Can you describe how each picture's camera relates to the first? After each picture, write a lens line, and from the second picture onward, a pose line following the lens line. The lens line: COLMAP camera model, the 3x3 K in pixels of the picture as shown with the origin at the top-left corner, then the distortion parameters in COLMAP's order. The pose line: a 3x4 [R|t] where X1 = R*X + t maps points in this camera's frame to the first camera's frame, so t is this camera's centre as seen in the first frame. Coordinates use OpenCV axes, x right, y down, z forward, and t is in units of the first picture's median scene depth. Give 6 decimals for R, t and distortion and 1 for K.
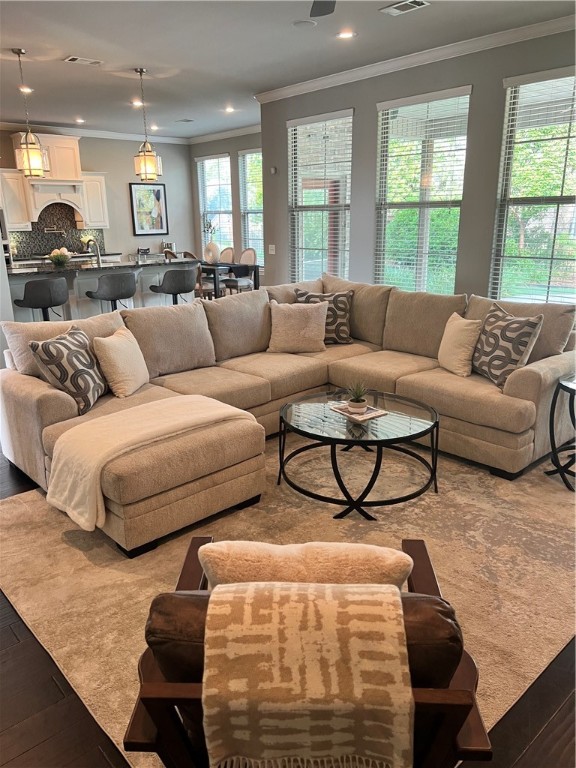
lens RADIAL K [[578.8, 0, 290.3], [0, 578.8, 385.3], [0, 0, 1]] dist [0.009546, -0.001202]
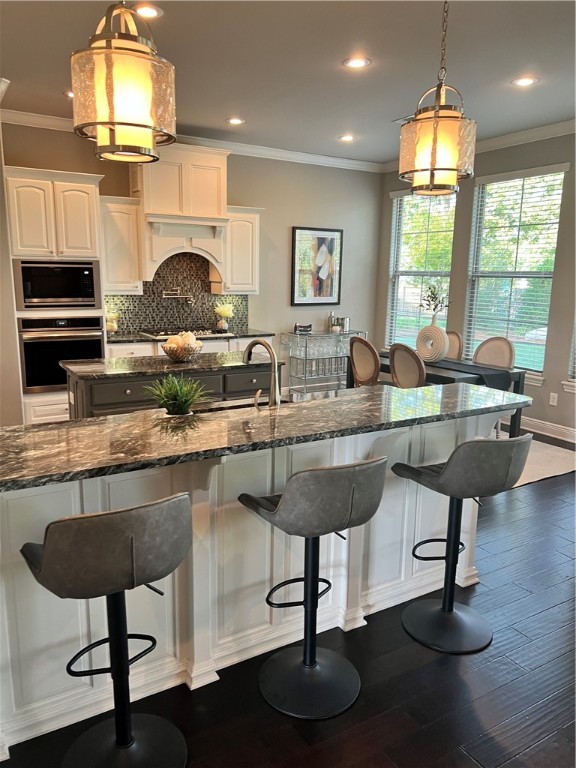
lens RADIAL K [[578.8, 0, 285.6], [0, 578.8, 385.2], [0, 0, 1]] dist [0.009546, -0.001202]
pose [[0.980201, 0.068359, -0.185830, -0.158795], [-0.085865, 0.992426, -0.087846, -0.118429], [0.178418, 0.102063, 0.978647, 0.393936]]
